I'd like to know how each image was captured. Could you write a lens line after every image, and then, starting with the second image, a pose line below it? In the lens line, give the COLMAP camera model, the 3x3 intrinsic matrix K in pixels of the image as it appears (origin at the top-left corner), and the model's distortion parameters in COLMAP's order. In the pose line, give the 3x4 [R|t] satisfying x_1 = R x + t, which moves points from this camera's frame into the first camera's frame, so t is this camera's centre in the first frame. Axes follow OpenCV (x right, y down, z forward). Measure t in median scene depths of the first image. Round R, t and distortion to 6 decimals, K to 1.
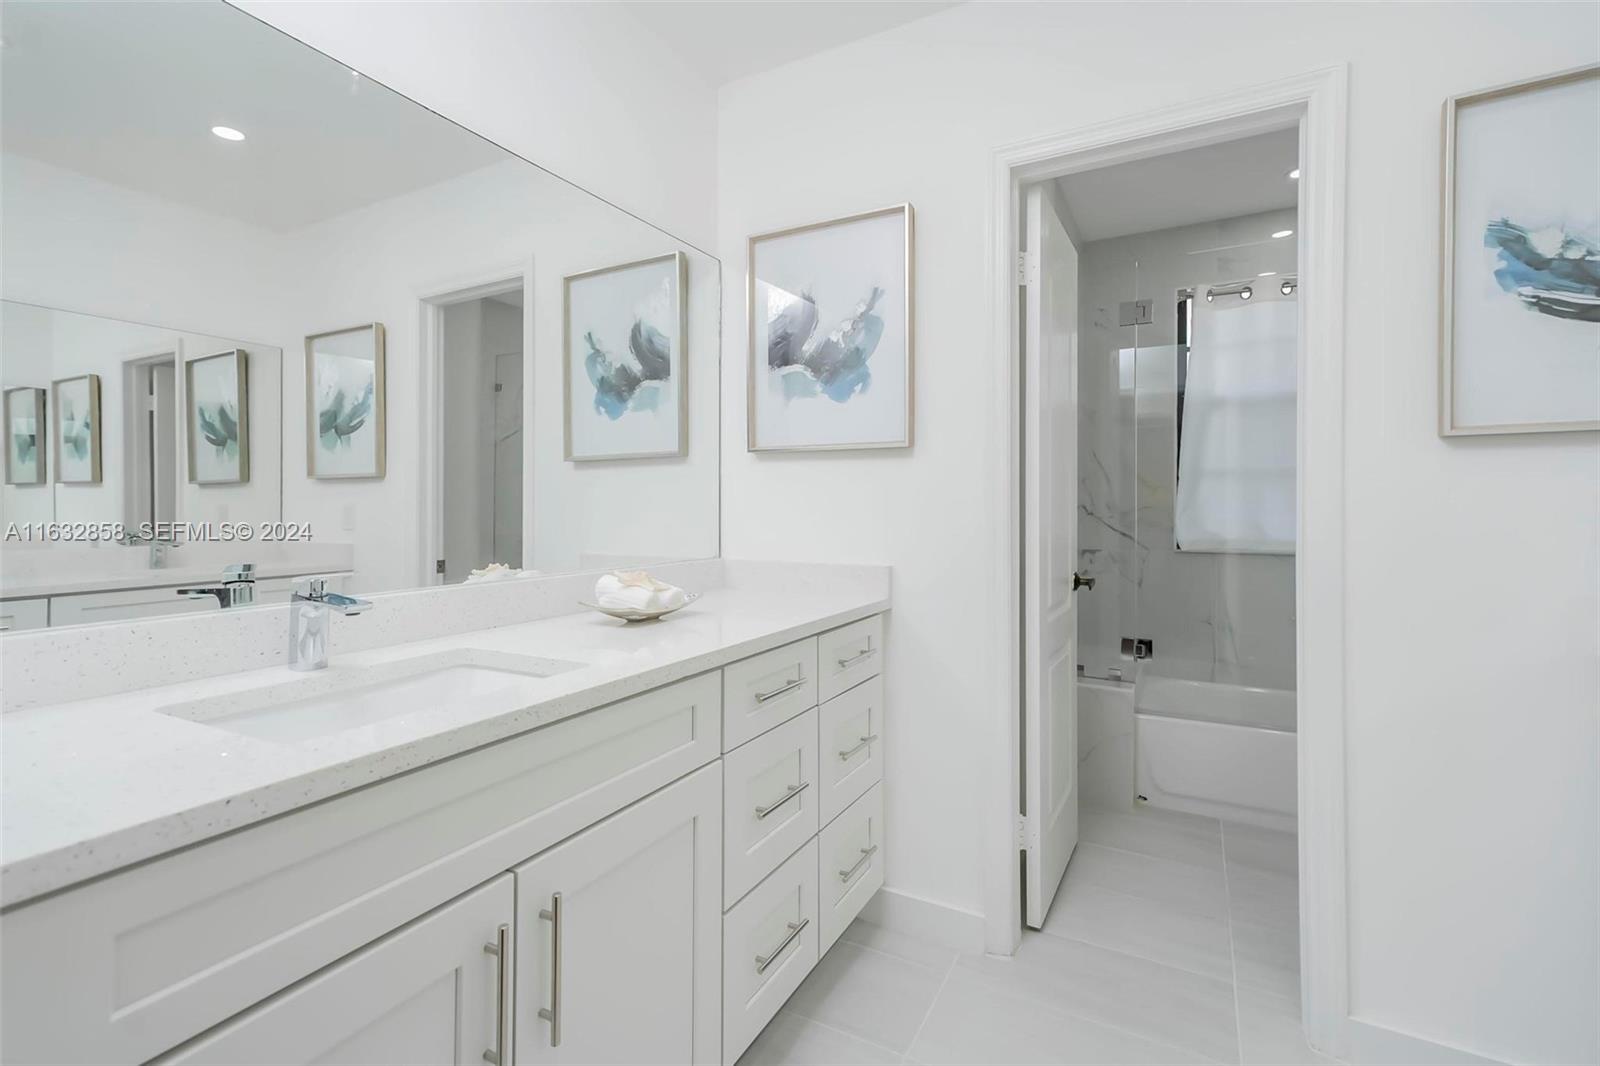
lens RADIAL K [[734.3, 0, 825.7], [0, 734.3, 509.4], [0, 0, 1]] dist [0.038628, 0.000369]
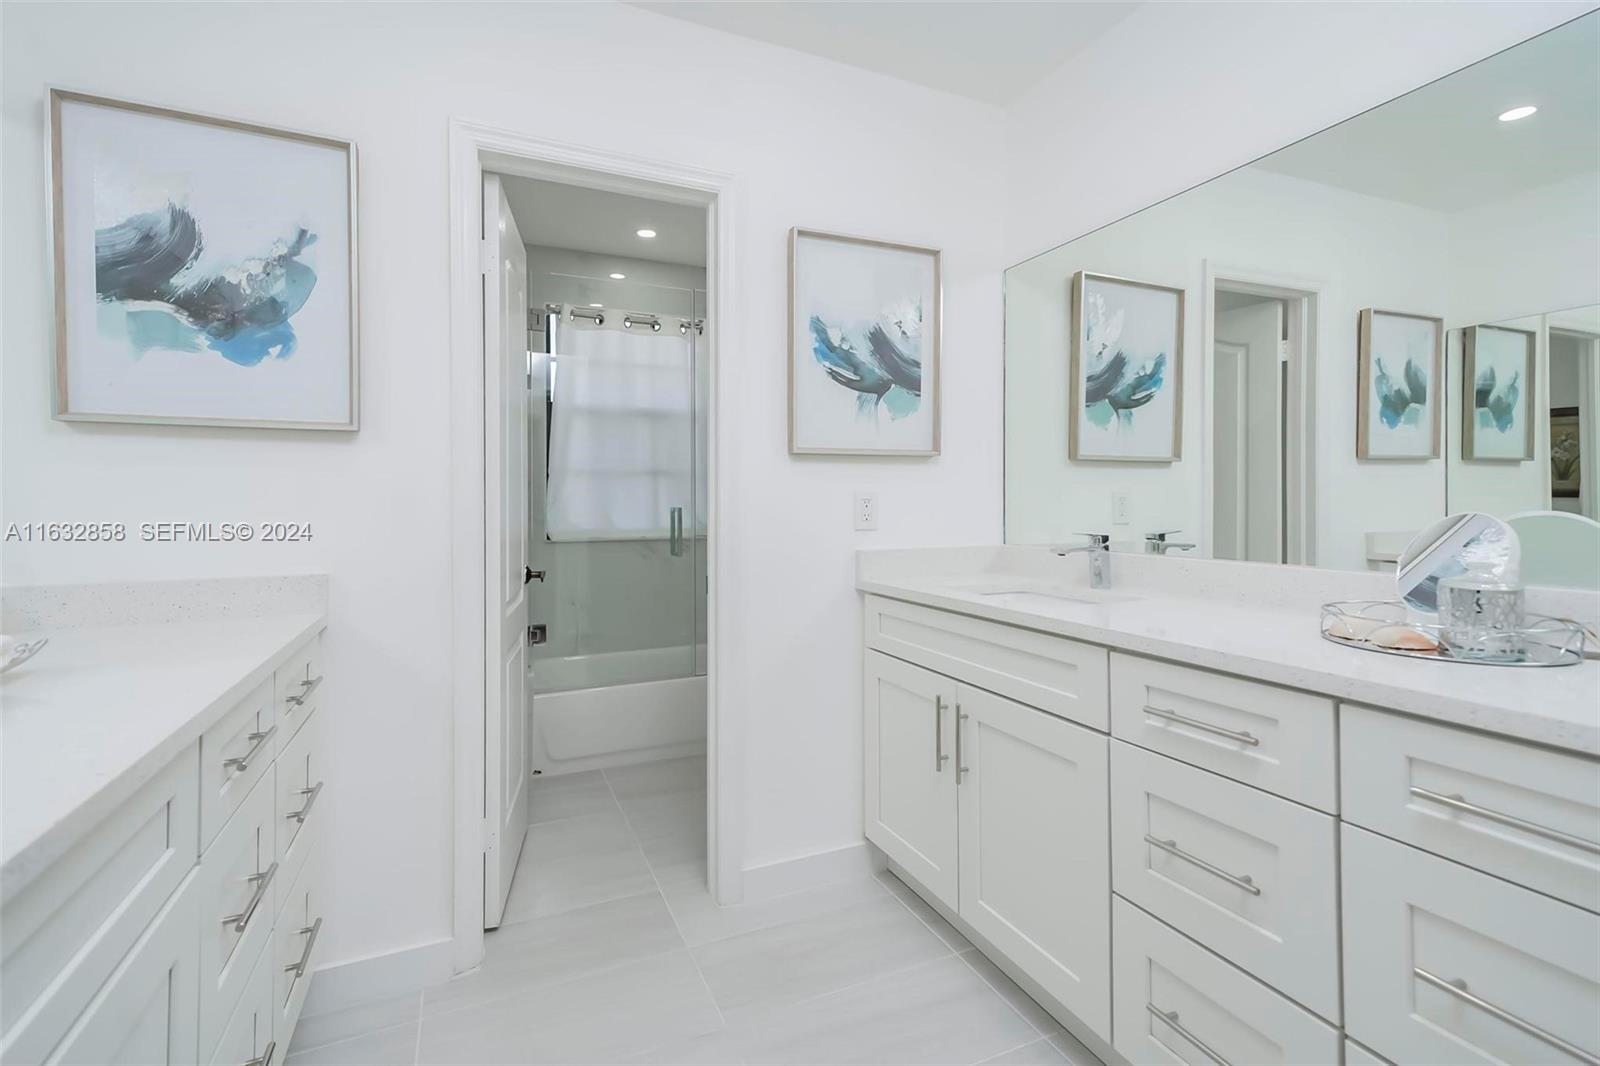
lens RADIAL K [[702.2, 0, 792.1], [0, 702.2, 507.2], [0, 0, 1]] dist [-0.001890, 0.012462]
pose [[0.633026, -0.007762, 0.774092, -0.194479], [0.005614, 0.999969, 0.005436, 0.000530], [-0.774110, 0.000904, 0.633050, 0.103515]]
